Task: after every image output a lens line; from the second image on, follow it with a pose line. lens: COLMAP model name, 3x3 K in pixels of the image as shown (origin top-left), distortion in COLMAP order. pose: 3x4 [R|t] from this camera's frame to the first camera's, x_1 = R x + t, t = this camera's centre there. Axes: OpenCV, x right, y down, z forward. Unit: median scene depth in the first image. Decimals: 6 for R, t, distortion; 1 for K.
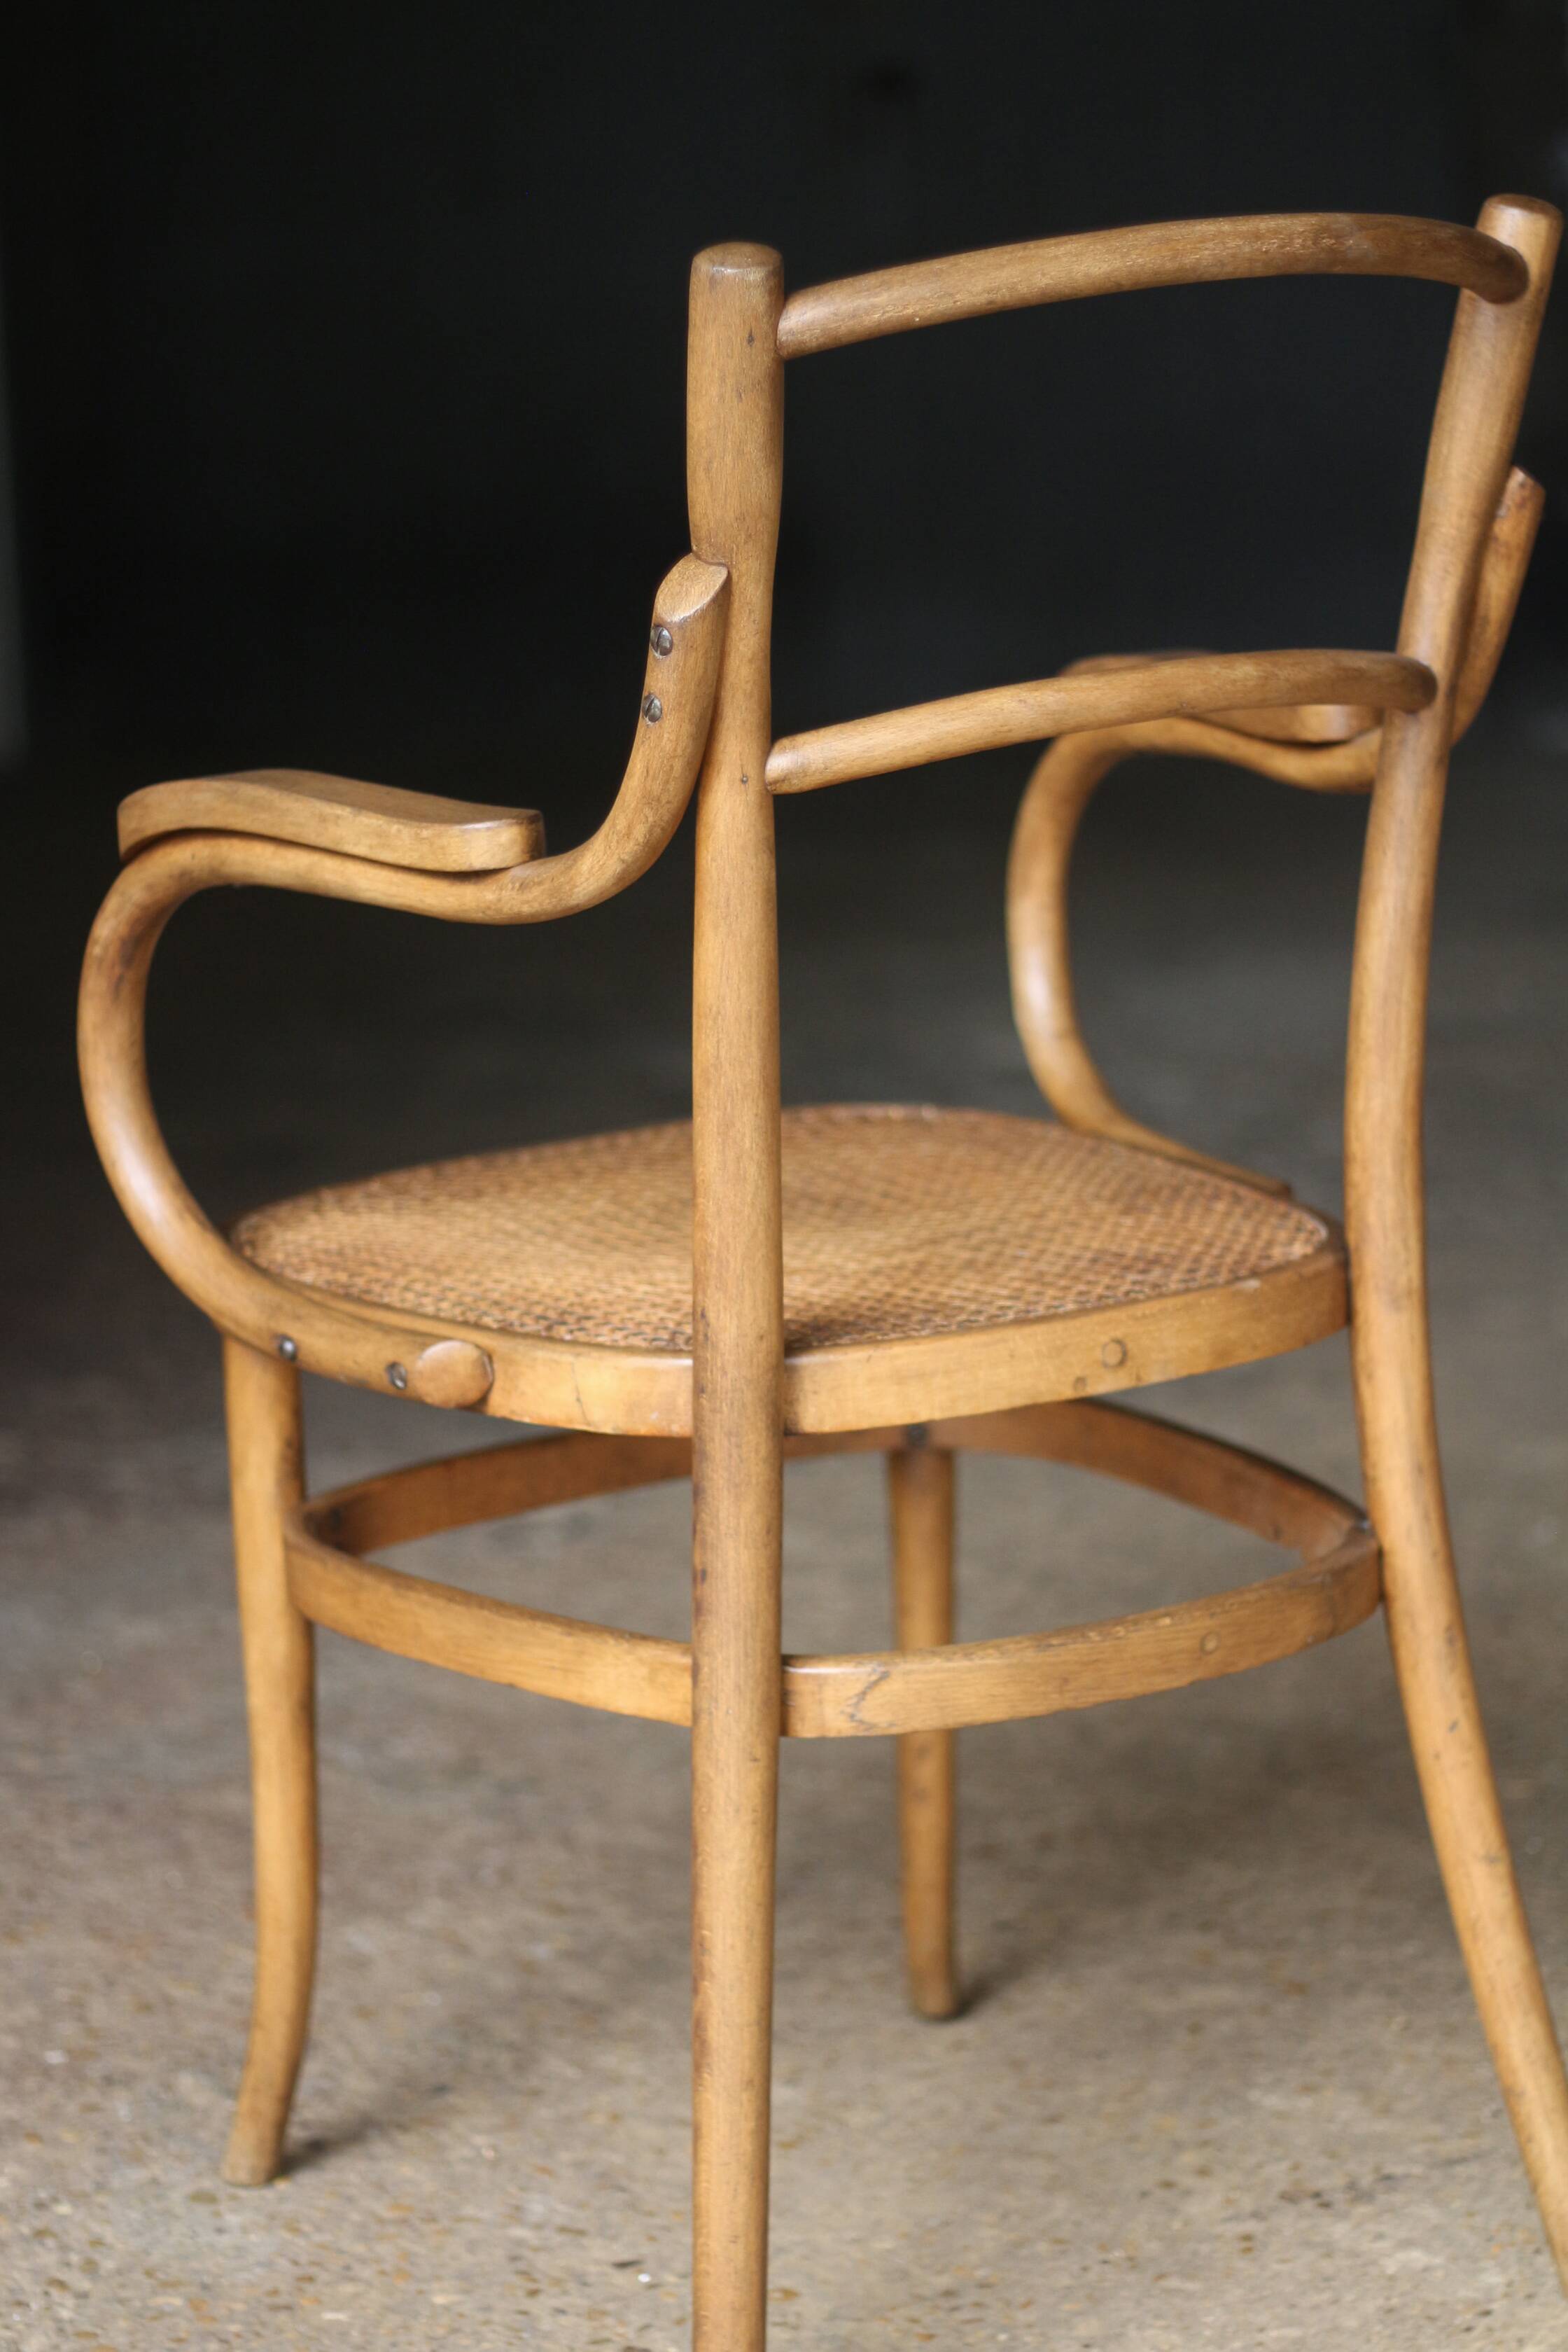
lens RADIAL K [[5515.4, 0, 784.0], [0, 5515.4, 1176.0], [0, 0, 1]] dist [-0.098430, -0.124808]
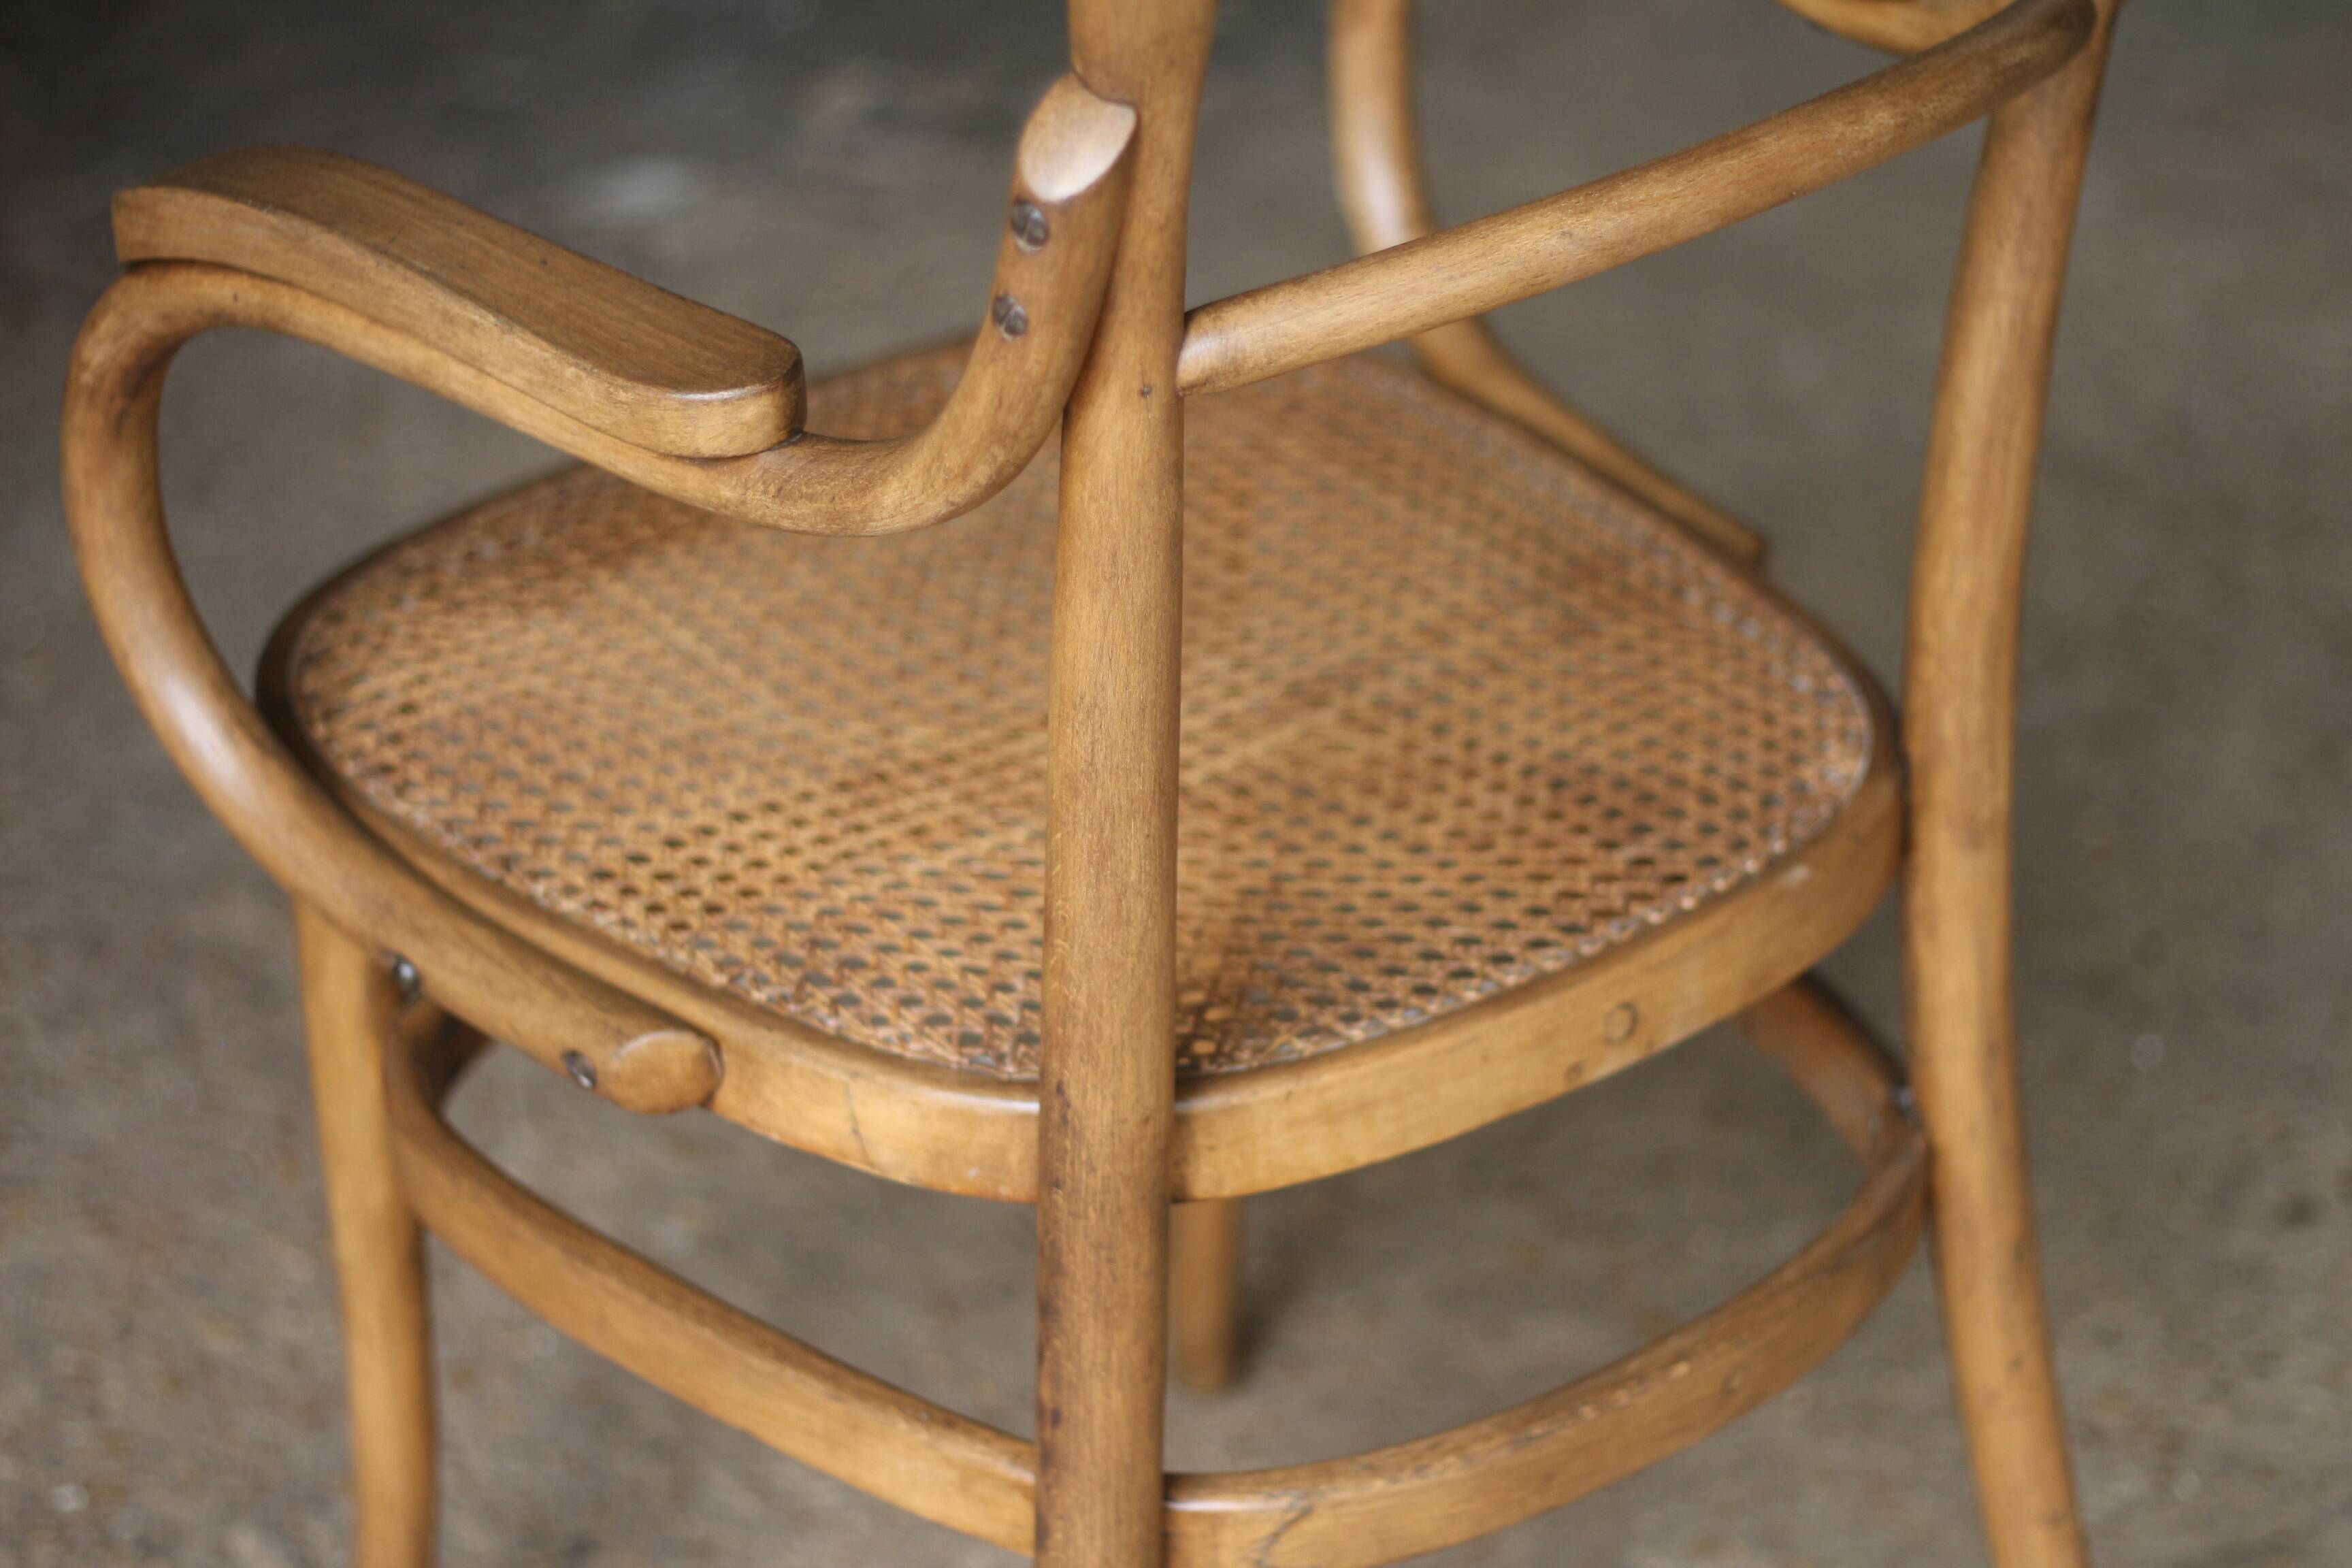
lens RADIAL K [[5516.2, 0, 1176.0], [0, 5516.2, 784.0], [0, 0, 1]] dist [-0.098430, -0.124808]
pose [[0.994765, -0.031131, 0.097330, -0.063527], [0.000776, 0.954740, 0.297439, -0.206331], [-0.102185, -0.295806, 0.949767, 0.359565]]
